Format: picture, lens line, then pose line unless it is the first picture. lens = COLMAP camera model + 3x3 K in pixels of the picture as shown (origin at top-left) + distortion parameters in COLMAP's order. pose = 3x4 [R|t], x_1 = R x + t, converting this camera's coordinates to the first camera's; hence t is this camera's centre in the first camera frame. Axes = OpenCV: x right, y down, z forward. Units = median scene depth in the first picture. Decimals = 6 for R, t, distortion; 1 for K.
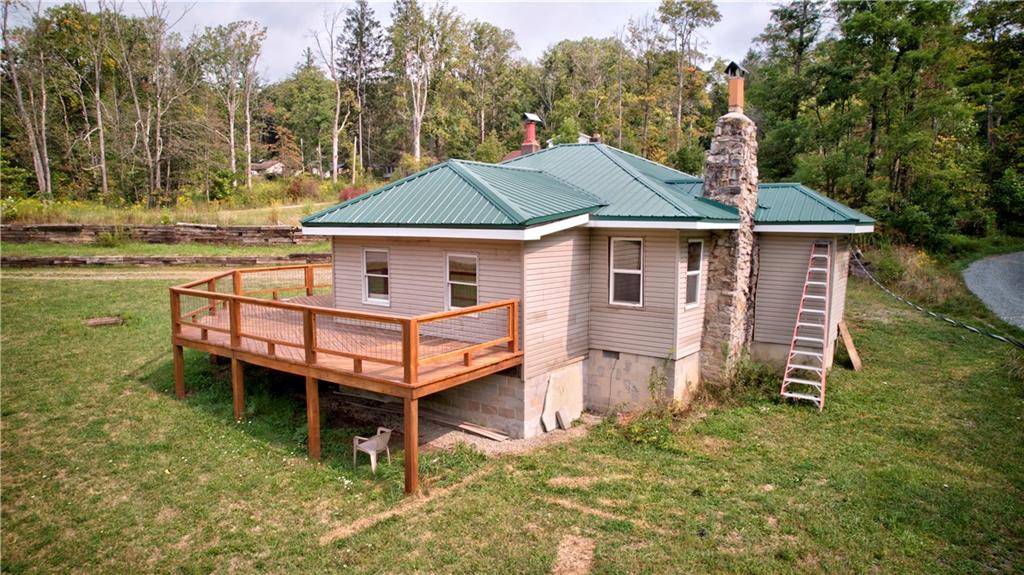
lens RADIAL K [[646.5, 0, 510.6], [0, 646.5, 290.0], [0, 0, 1]] dist [-0.043947, 0.022473]
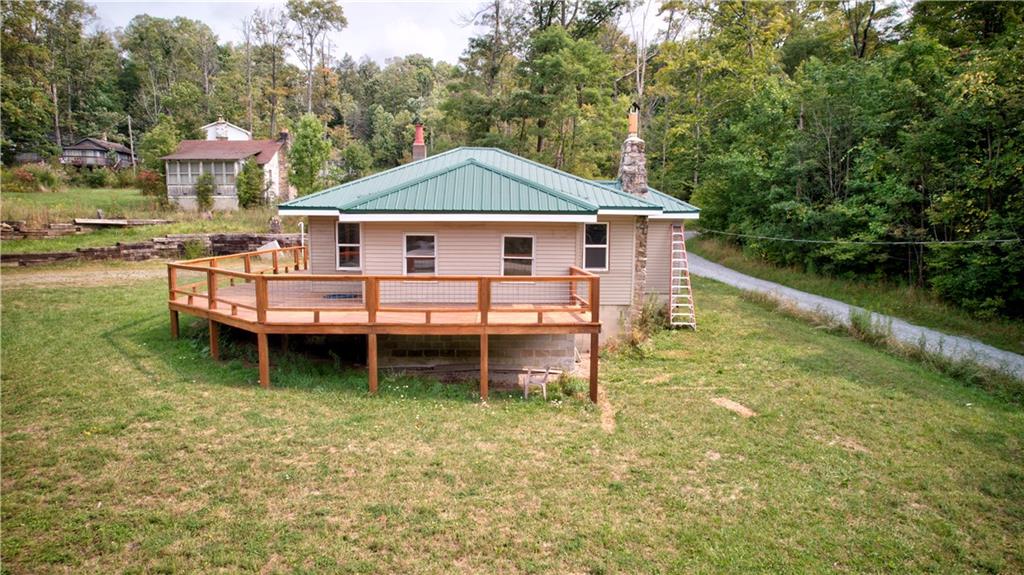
lens RADIAL K [[646.5, 0, 516.5], [0, 646.5, 291.0], [0, 0, 1]] dist [-0.043947, 0.022473]
pose [[0.793450, -0.066130, 0.605032, -0.808192], [0.063351, 0.997654, 0.025963, 0.021269], [-0.605330, 0.017729, 0.795777, -0.005727]]
